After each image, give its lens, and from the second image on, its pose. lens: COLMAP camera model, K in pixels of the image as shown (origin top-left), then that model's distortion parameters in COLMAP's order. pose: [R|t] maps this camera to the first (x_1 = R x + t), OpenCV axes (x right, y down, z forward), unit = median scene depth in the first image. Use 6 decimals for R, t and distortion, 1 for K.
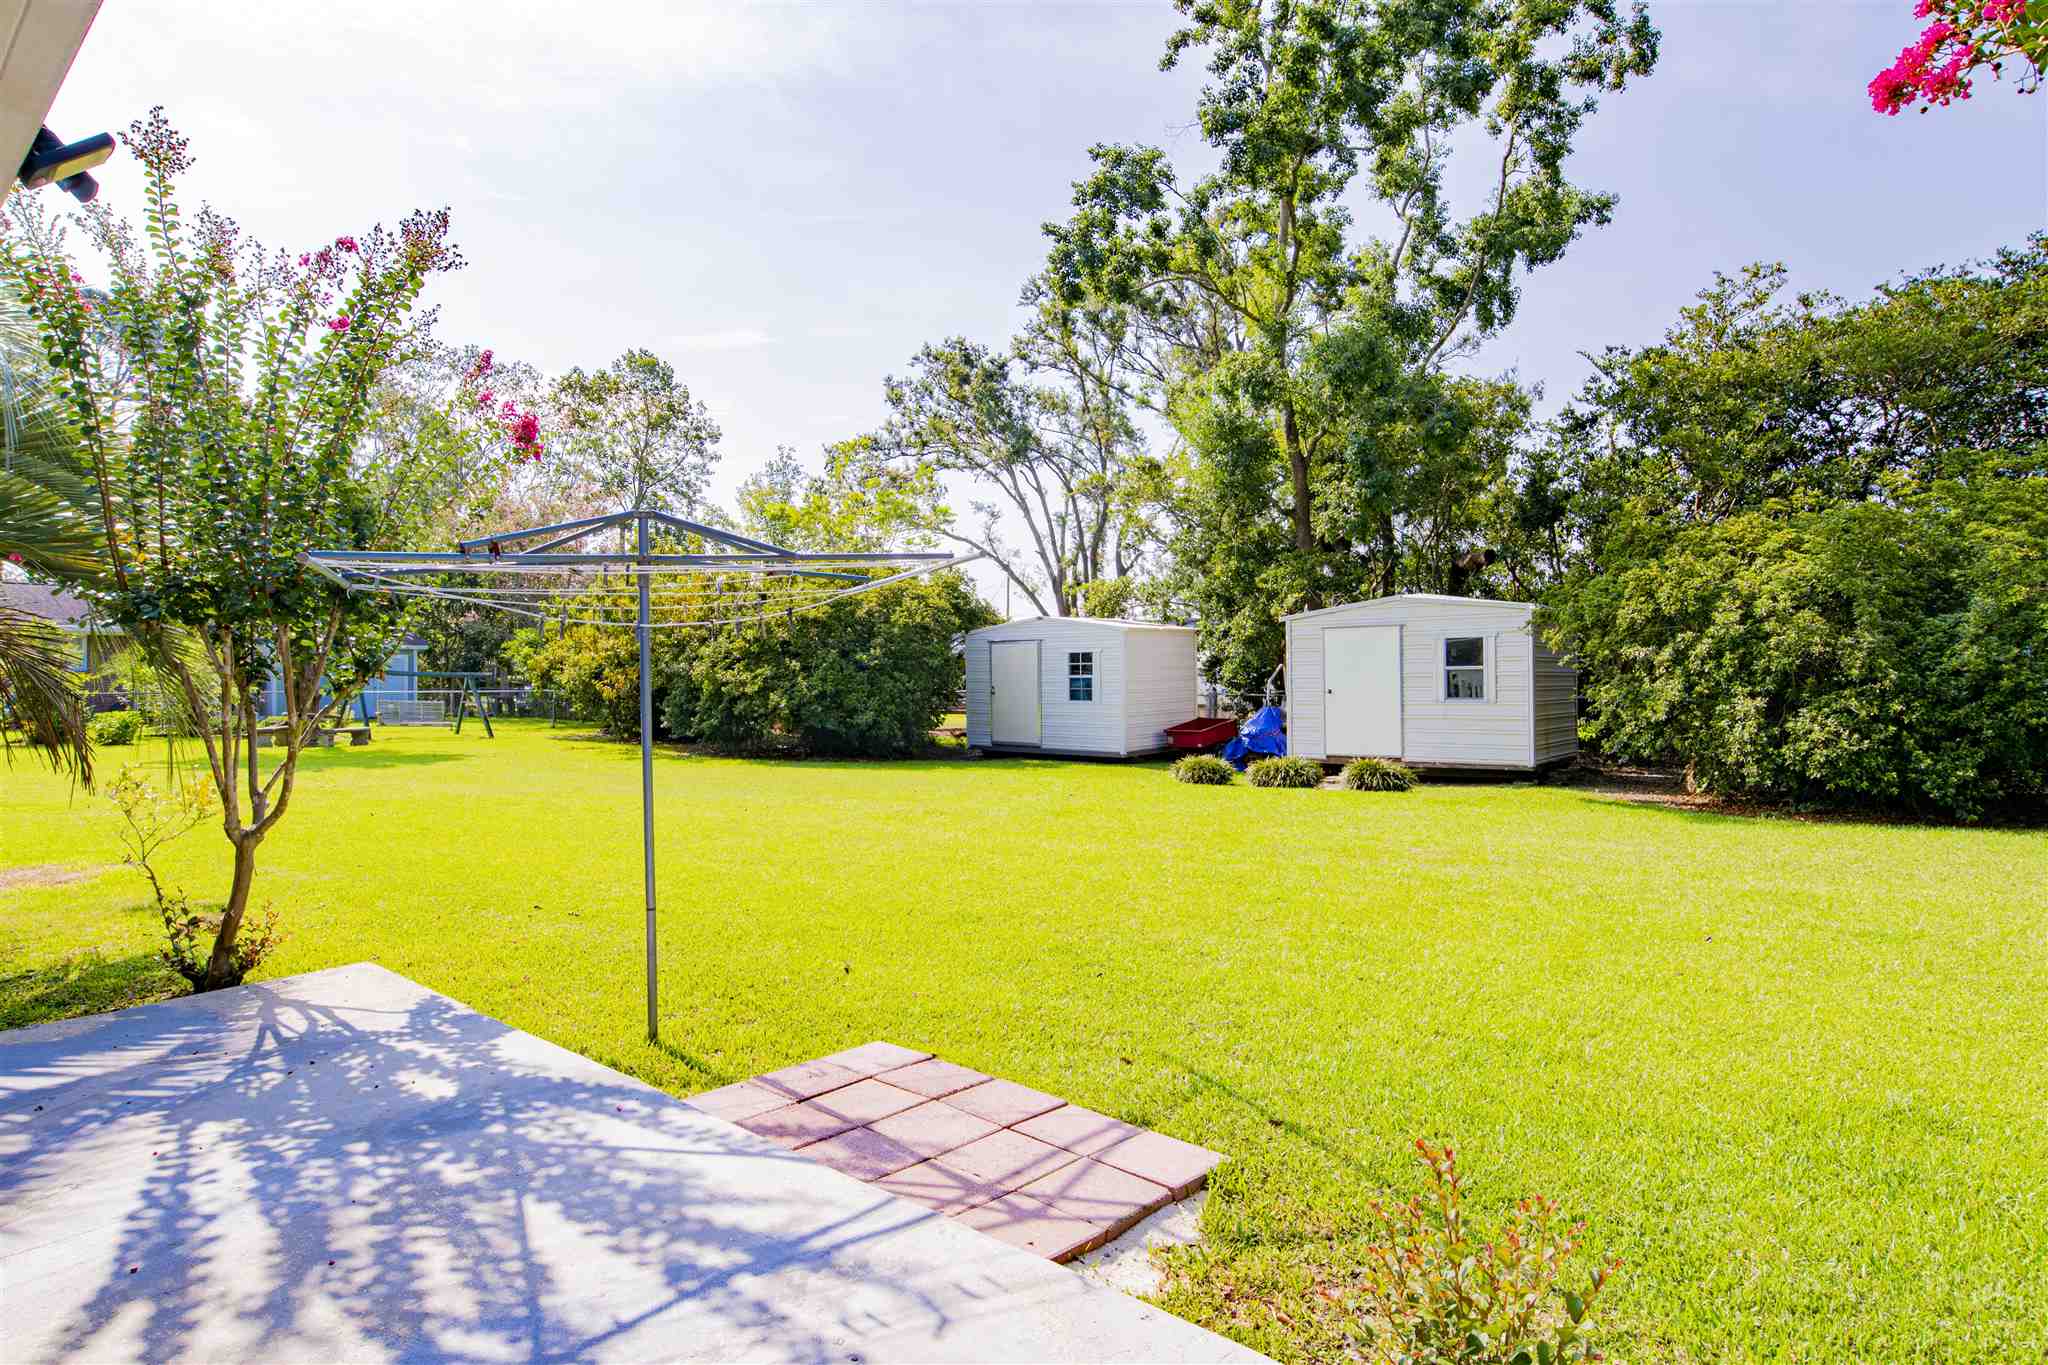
lens RADIAL K [[1109.7, 0, 1030.1], [0, 1109.7, 684.9], [0, 0, 1]] dist [-0.042919, 0.010785]
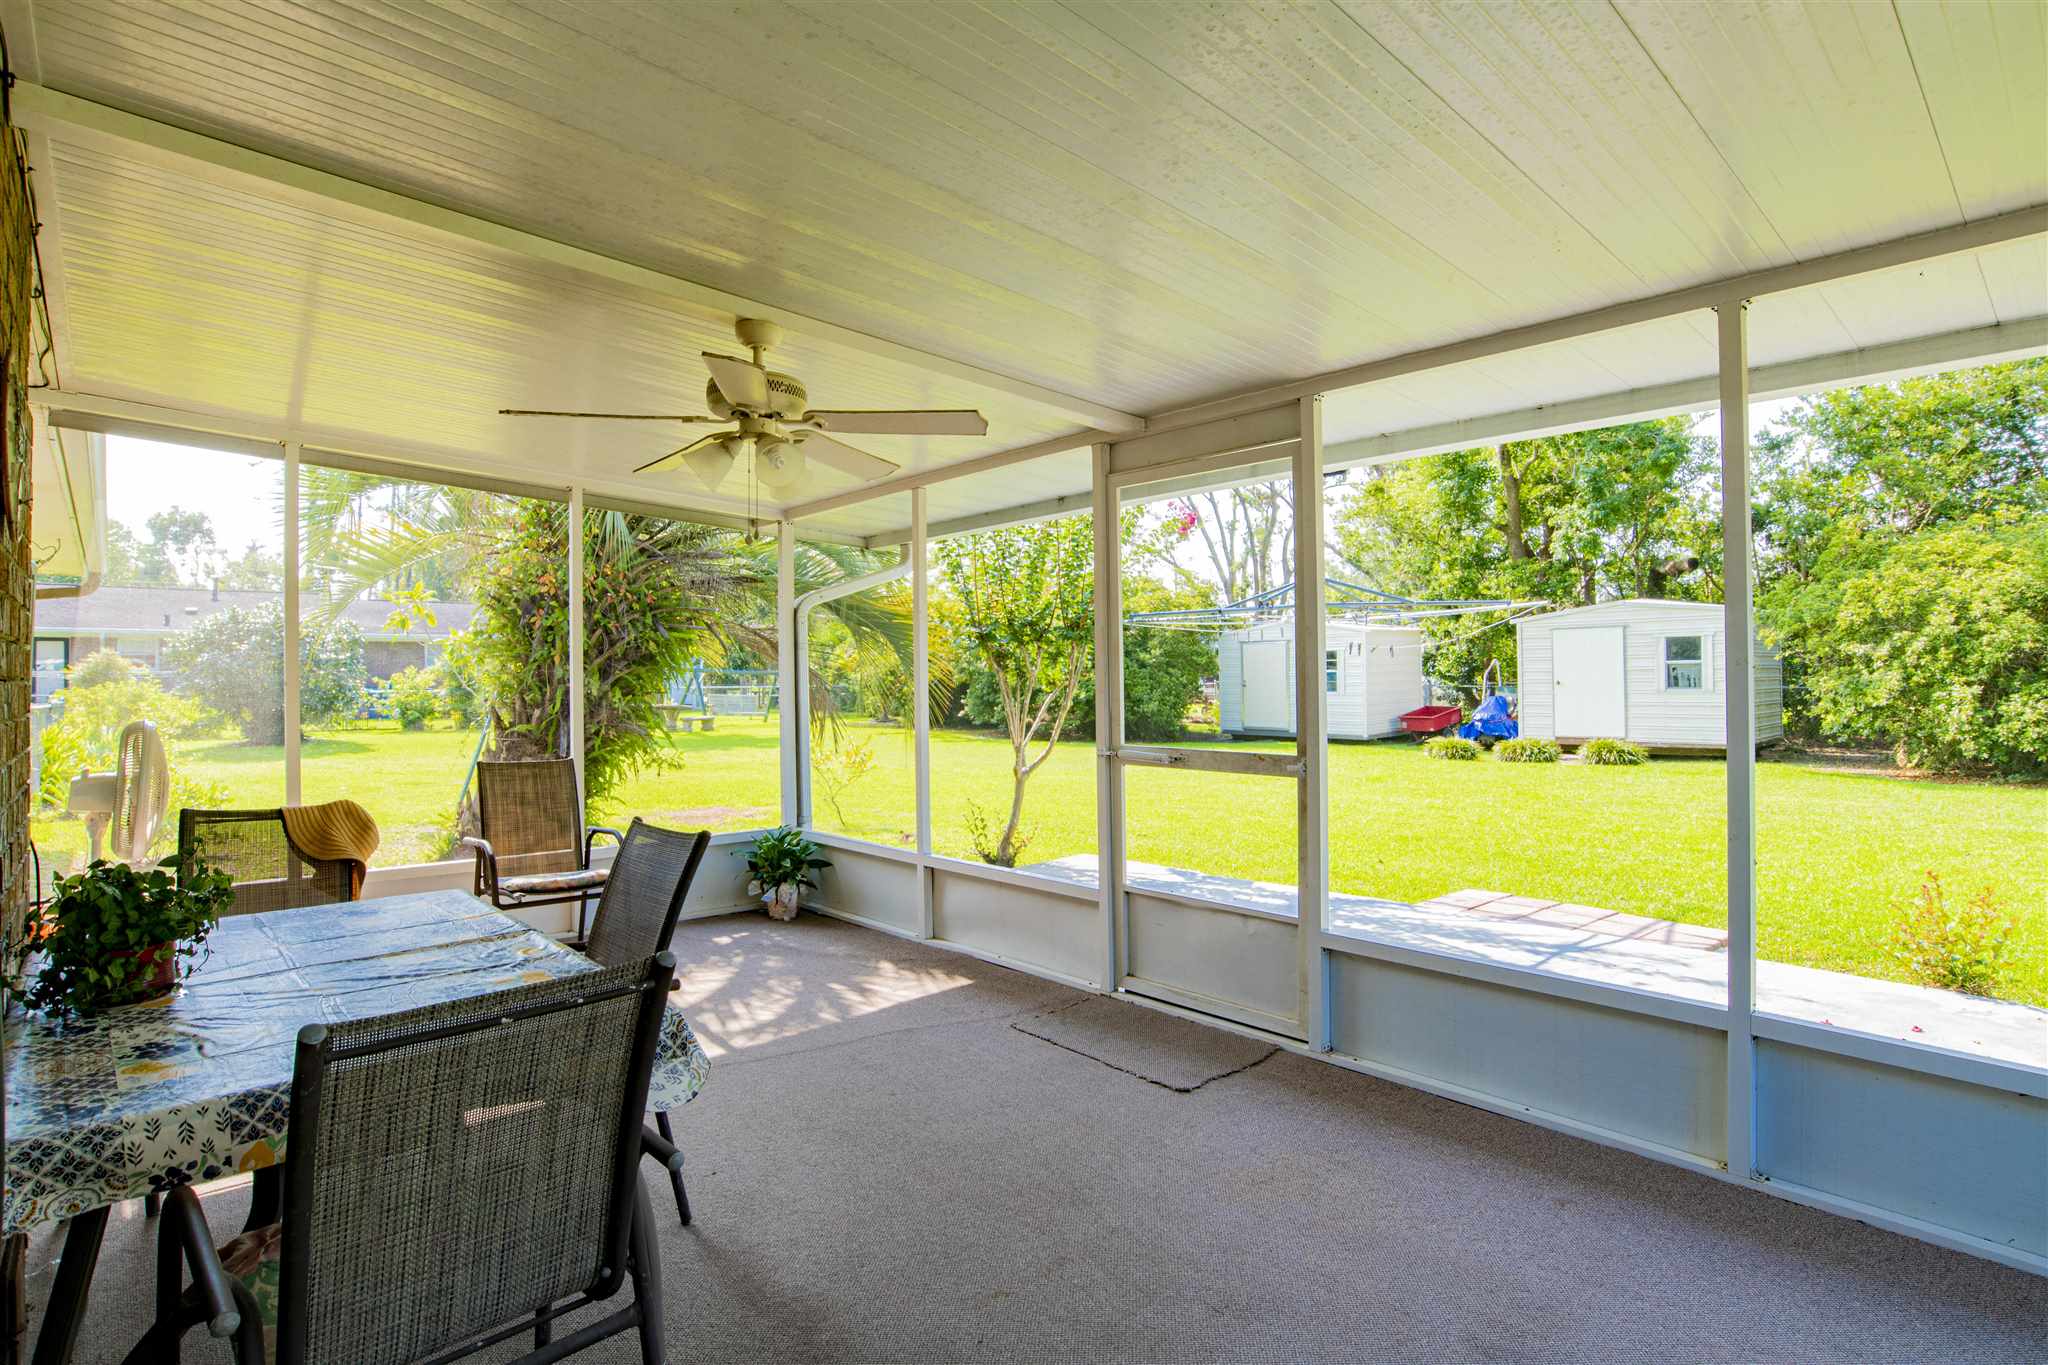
lens RADIAL K [[1051.7, 0, 1015.2], [0, 1051.7, 685.5], [0, 0, 1]] dist [-0.057950, 0.019508]
pose [[0.991226, -0.005155, -0.132077, -0.168920], [0.005980, 0.999965, 0.005850, -0.001178], [0.132043, -0.006588, 0.991222, -0.181602]]
